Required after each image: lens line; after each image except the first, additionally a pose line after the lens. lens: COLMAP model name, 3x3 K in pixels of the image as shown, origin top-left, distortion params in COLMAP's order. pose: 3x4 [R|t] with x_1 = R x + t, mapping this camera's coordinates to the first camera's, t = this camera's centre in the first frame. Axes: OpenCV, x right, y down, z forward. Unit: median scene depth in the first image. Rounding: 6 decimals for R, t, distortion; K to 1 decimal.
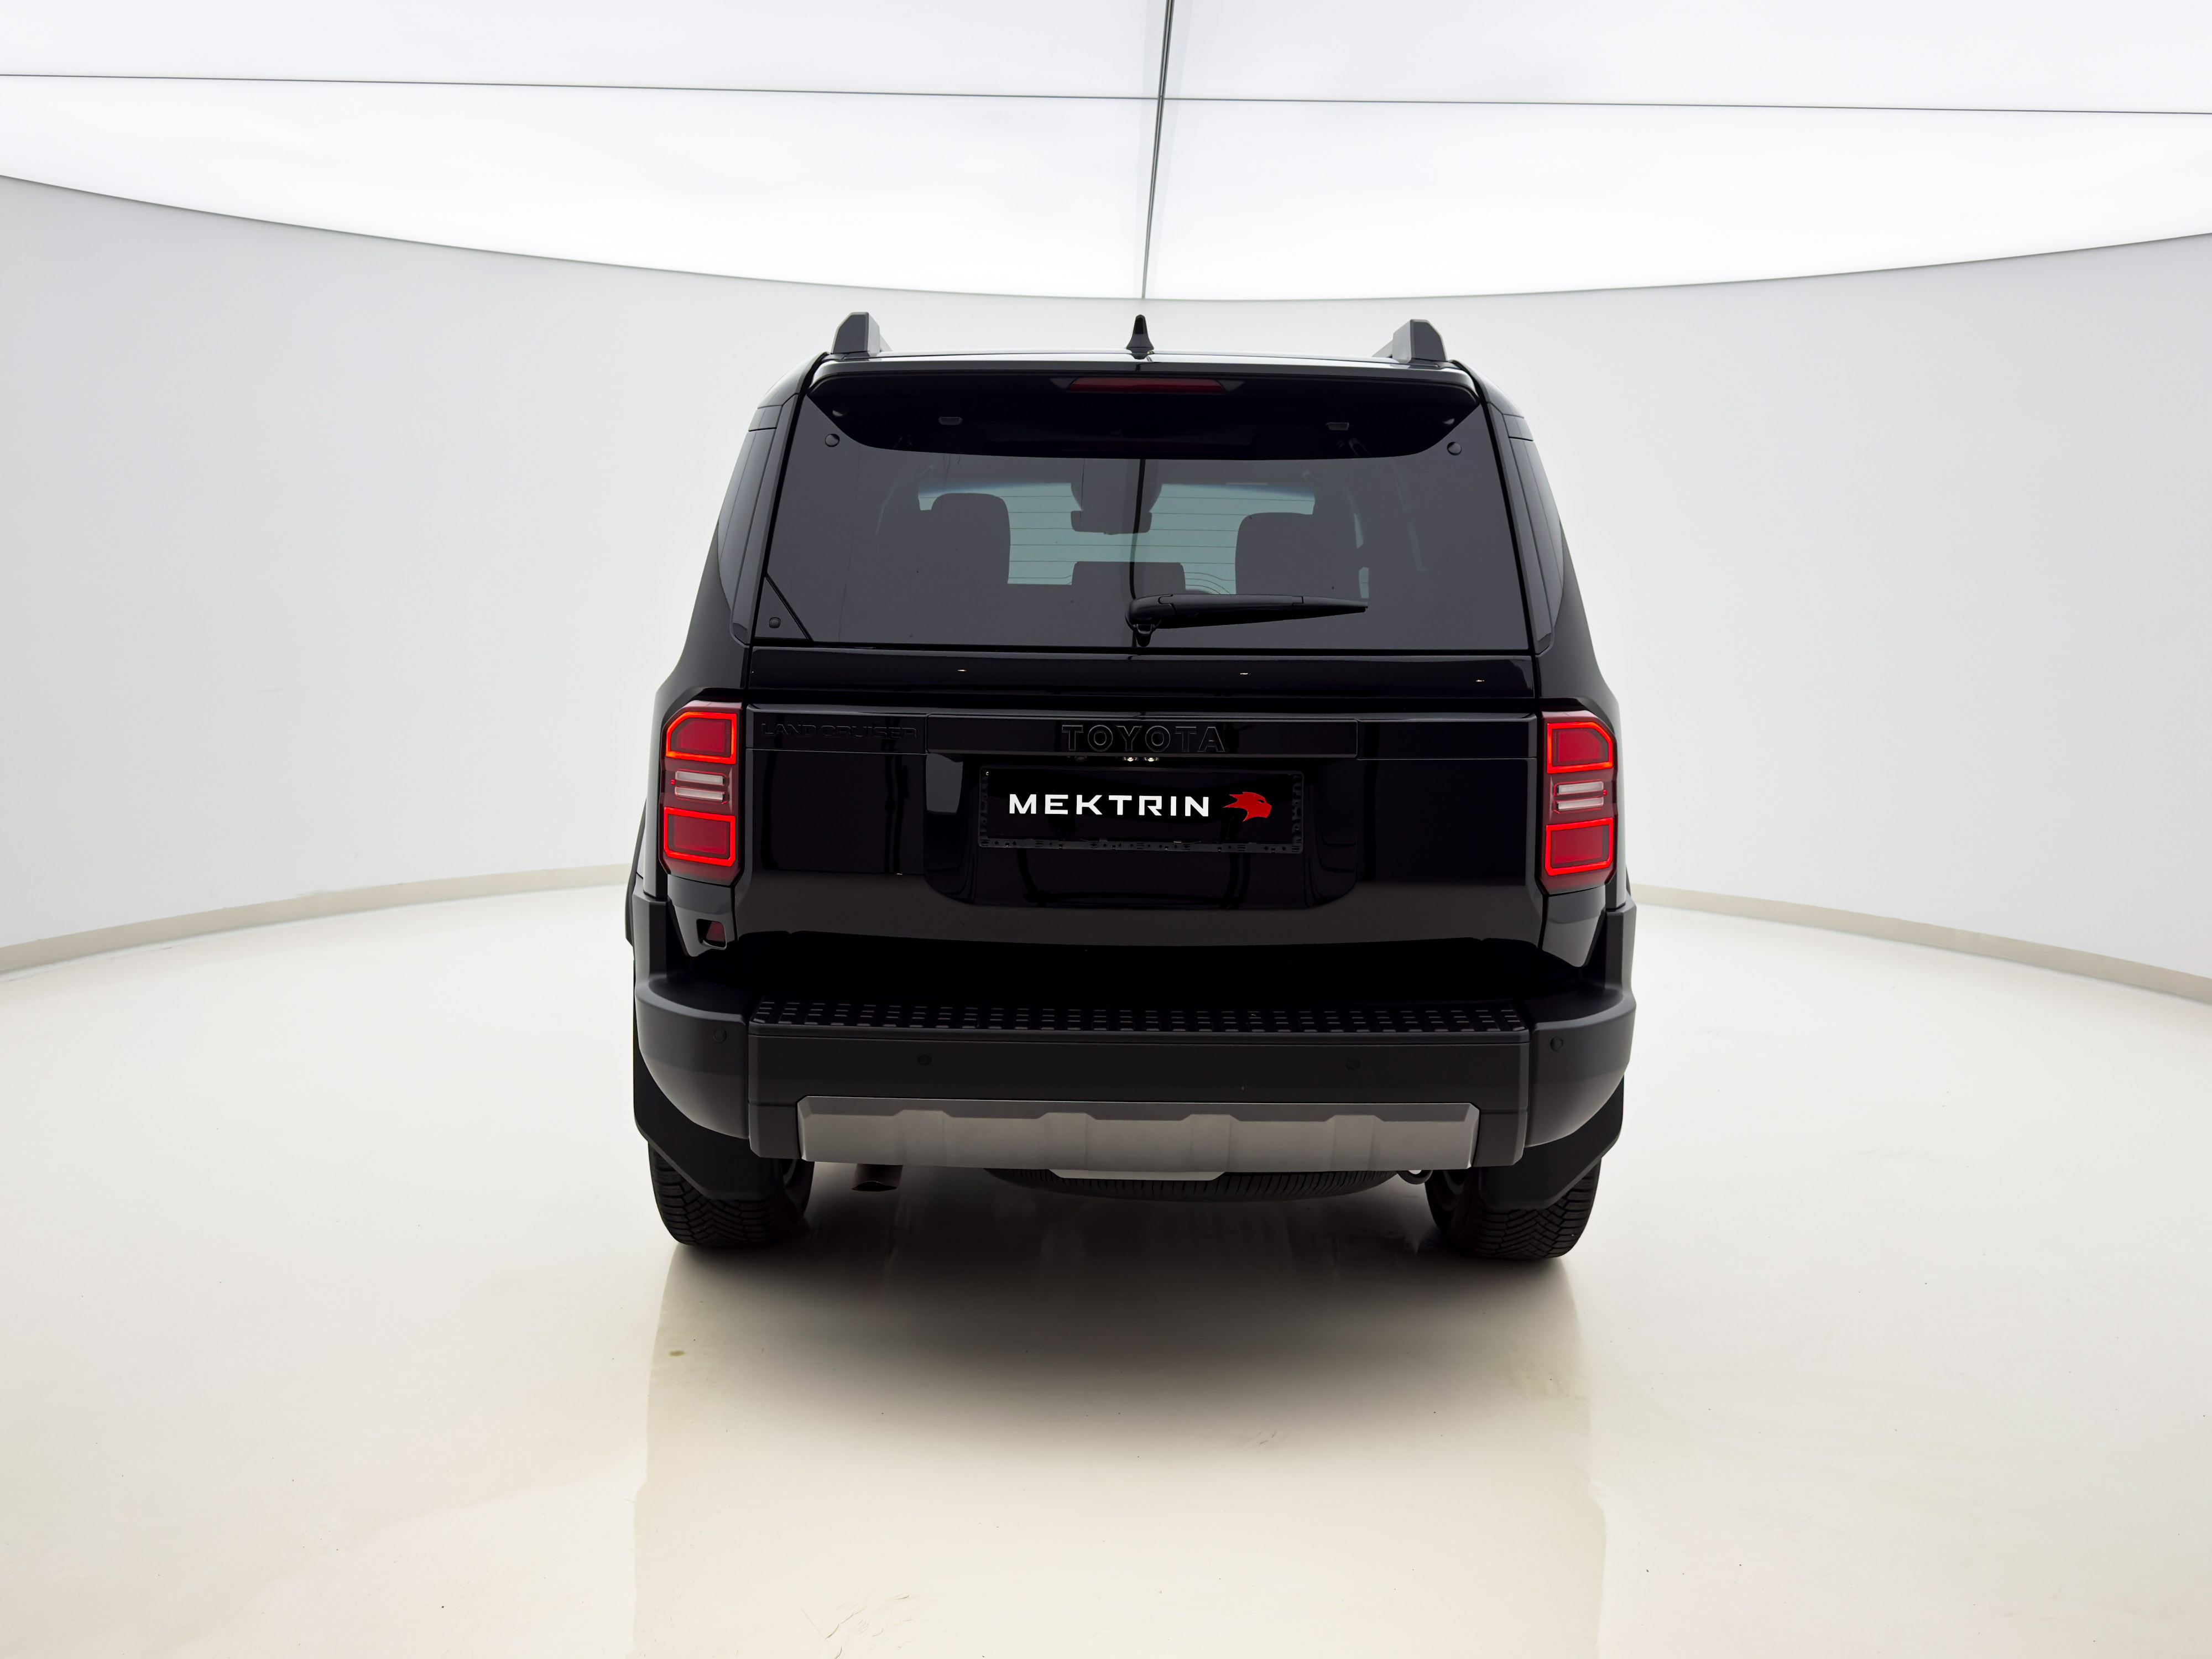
lens RADIAL K [[1530.3, 0, 1106.0], [0, 1530.3, 797.8], [0, 0, 1]] dist [0.003808, 0.000865]
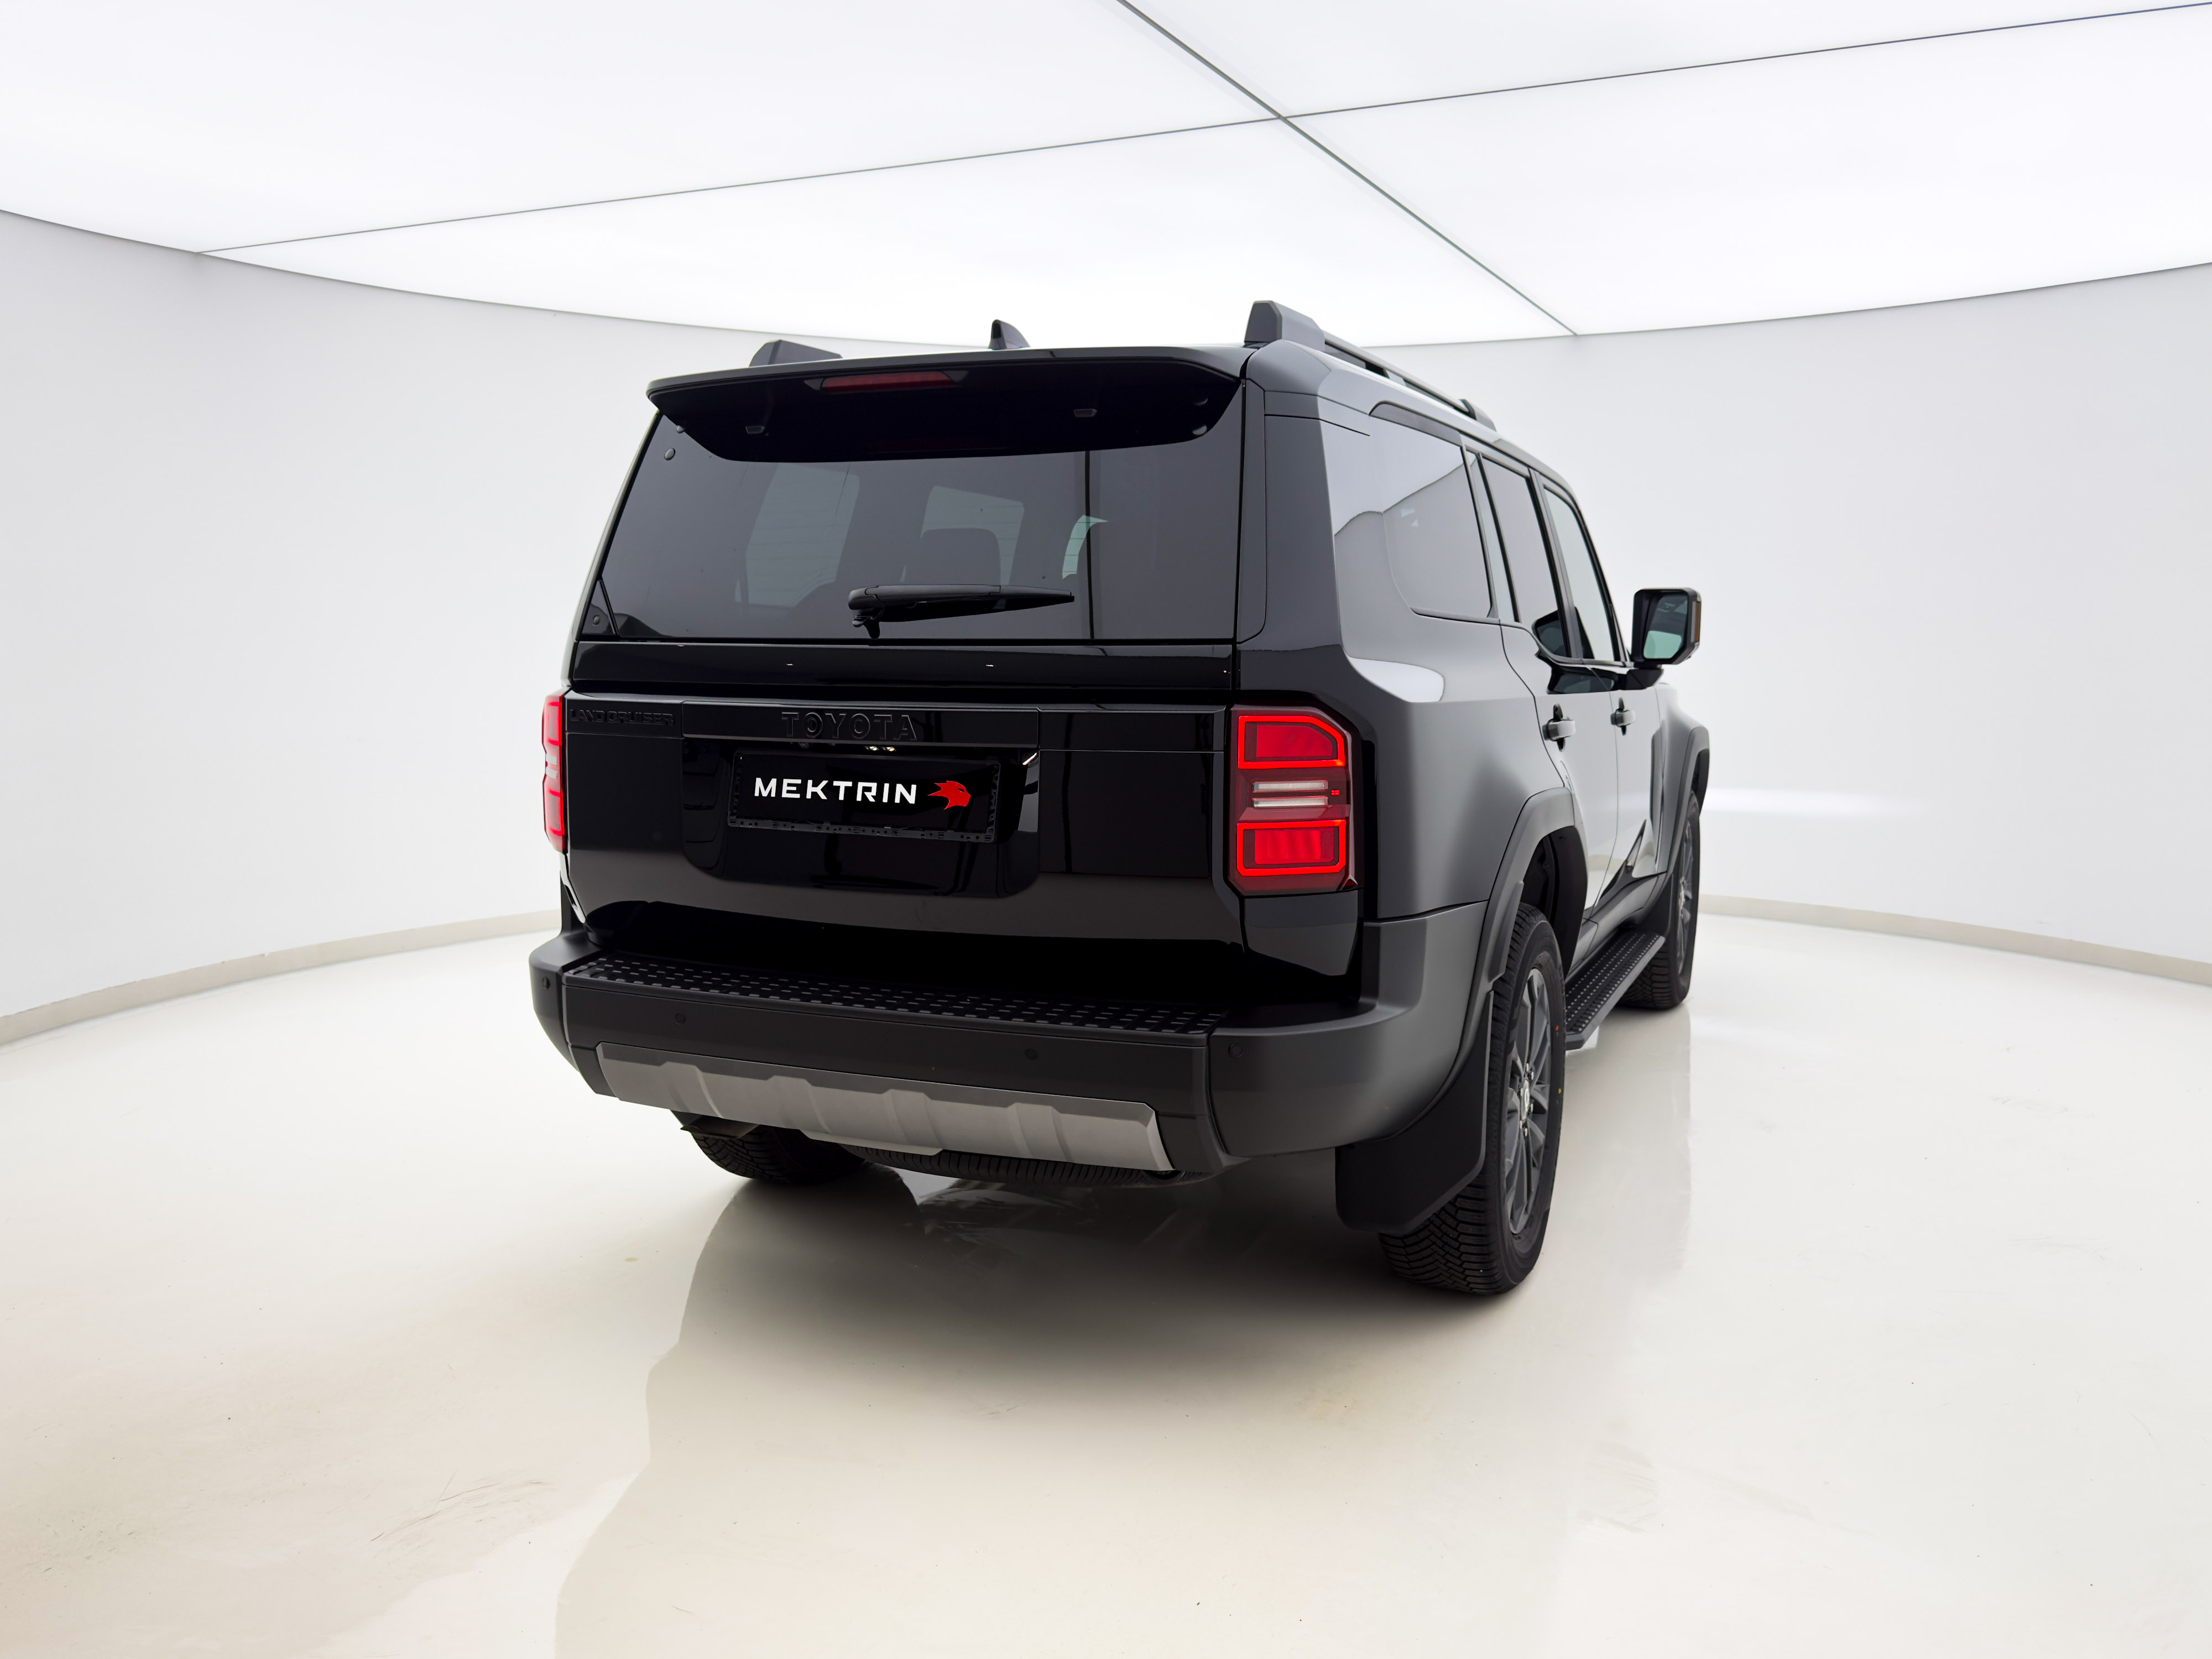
lens RADIAL K [[1610.7, 0, 1105.8], [0, 1610.7, 878.1], [0, 0, 1]] dist [-0.006447, -0.001025]
pose [[0.941482, 0.044399, -0.334126, 0.547720], [-0.030723, 0.998464, 0.046107, 0.008175], [0.335659, -0.033144, 0.941400, 0.022915]]
